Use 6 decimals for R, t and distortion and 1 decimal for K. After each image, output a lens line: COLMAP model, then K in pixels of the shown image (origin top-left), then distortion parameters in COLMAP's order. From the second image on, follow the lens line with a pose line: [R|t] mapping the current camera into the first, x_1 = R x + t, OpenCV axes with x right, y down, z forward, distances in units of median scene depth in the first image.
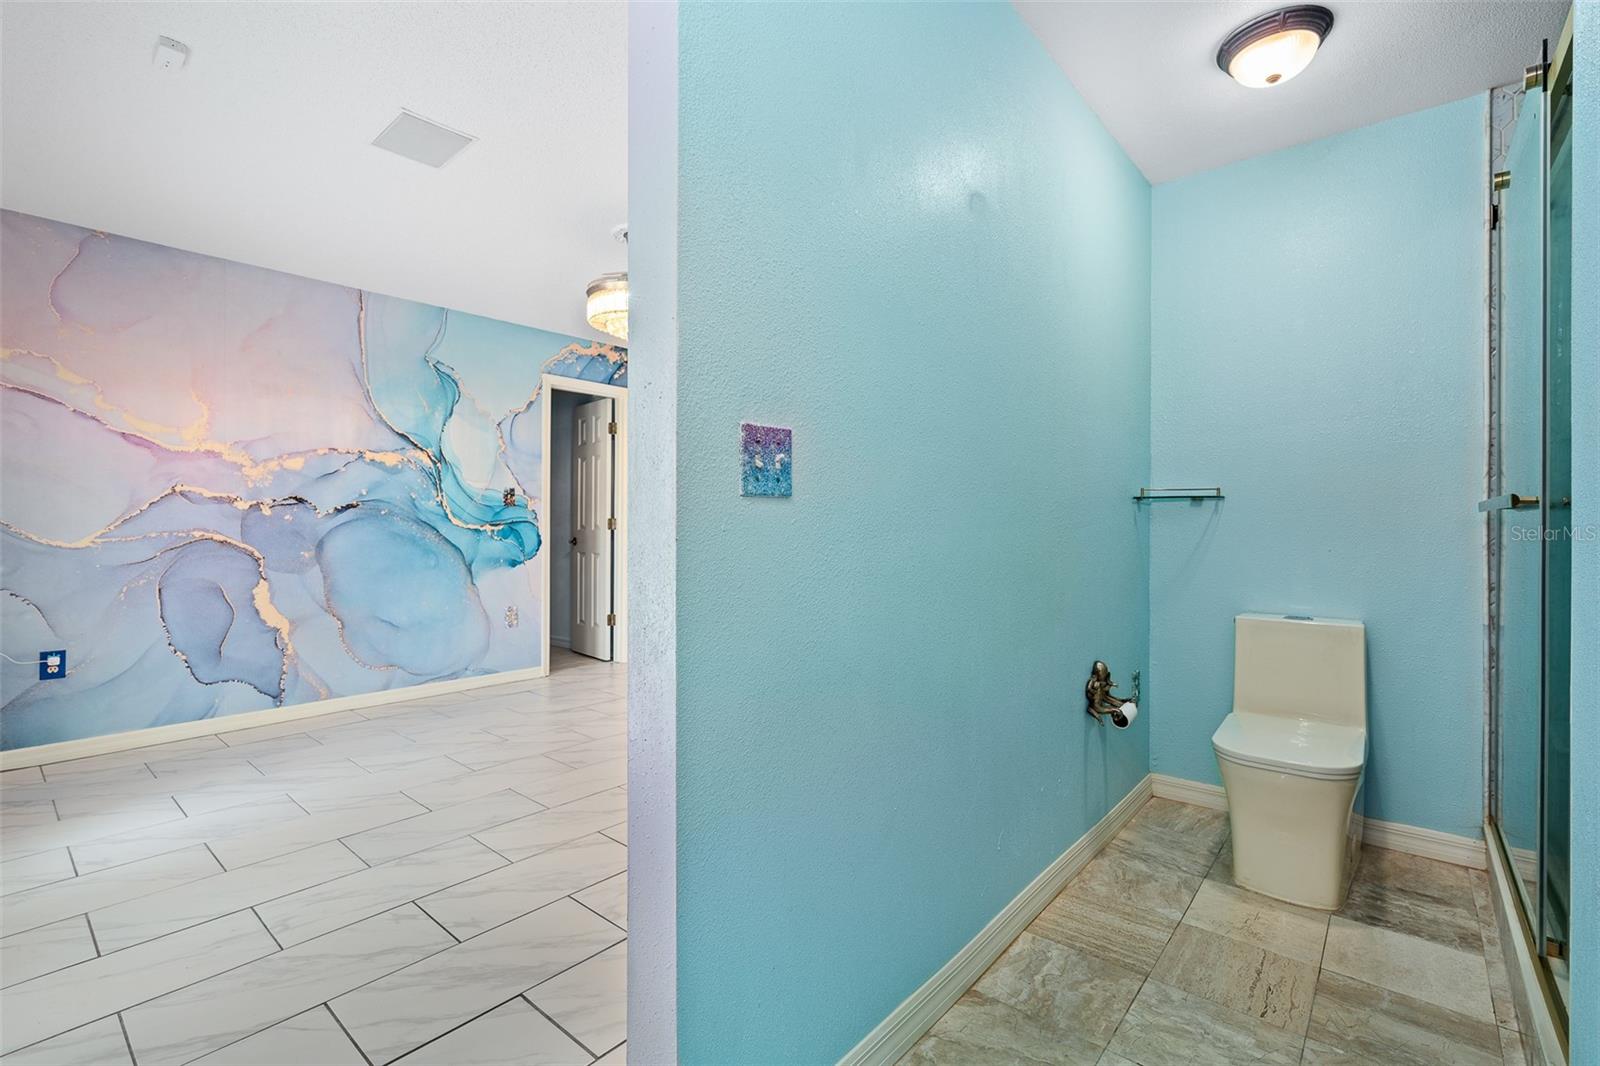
lens RADIAL K [[723.0, 0, 800.6], [0, 723.0, 528.4], [0, 0, 1]] dist [-0.004474, 0.000110]
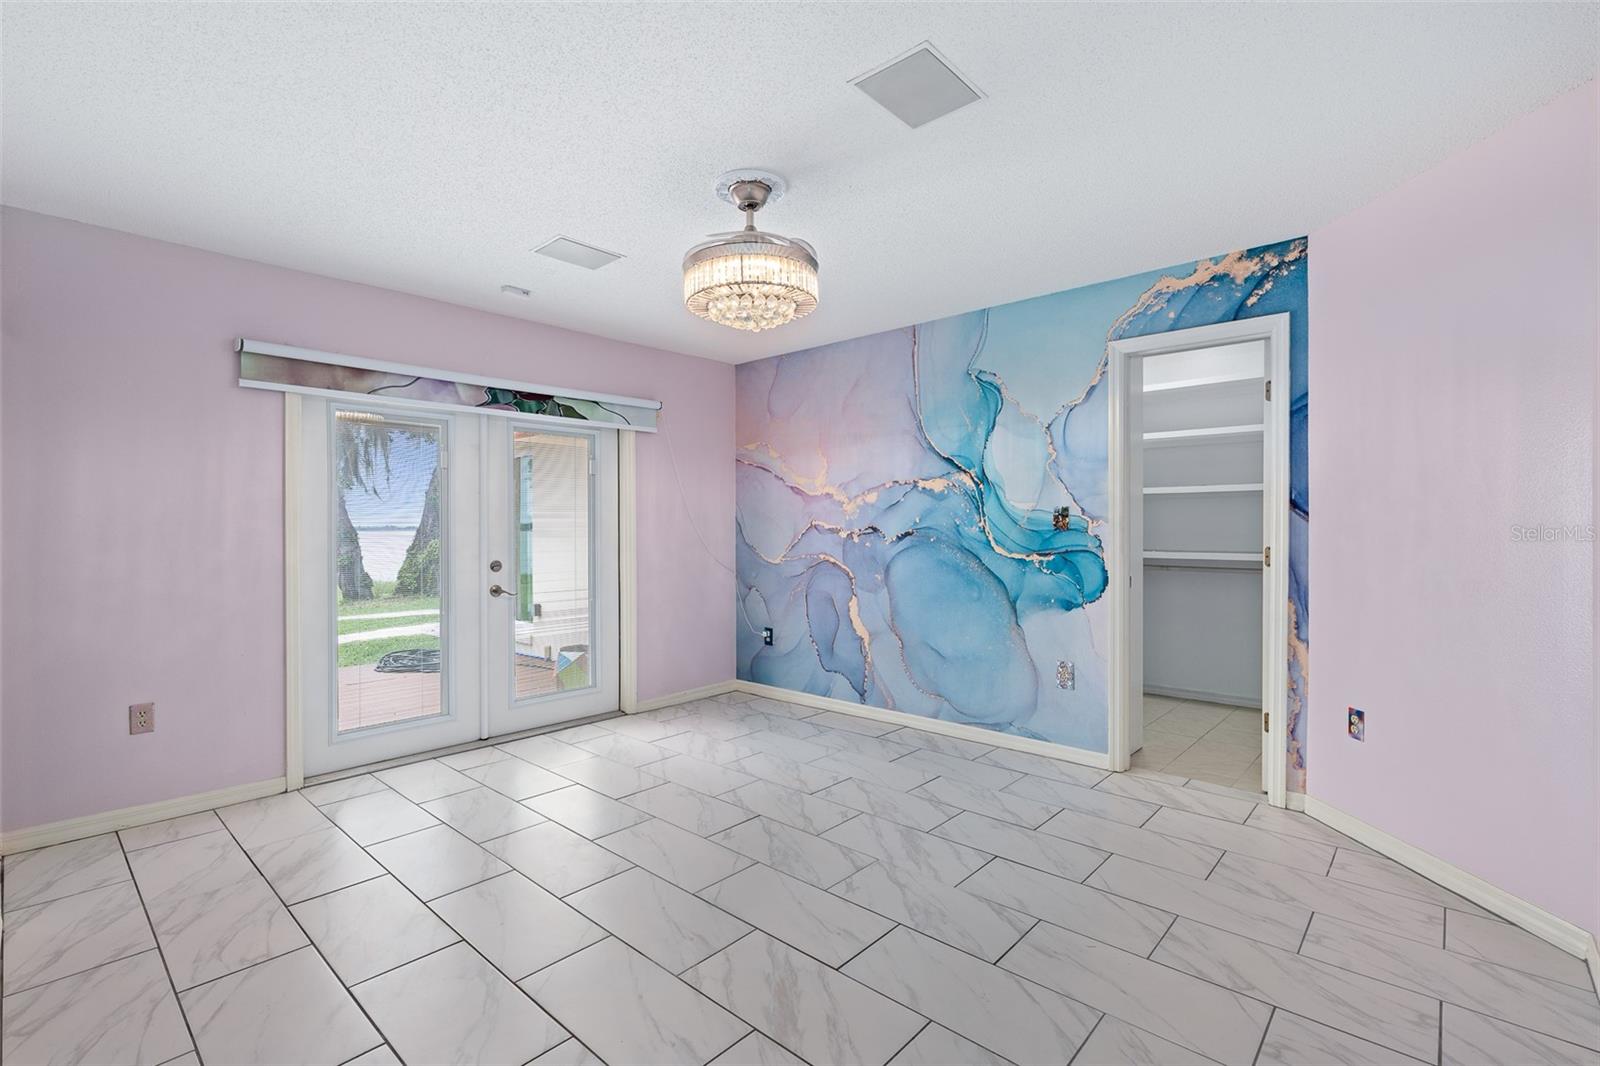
lens RADIAL K [[723.0, 0, 803.0], [0, 723.0, 534.4], [0, 0, 1]] dist [-0.004474, 0.000110]
pose [[-0.025567, 0.005210, -0.999660, 0.416200], [-0.002819, 0.999982, 0.005284, -0.033529], [0.999669, 0.002953, -0.025552, 0.831115]]
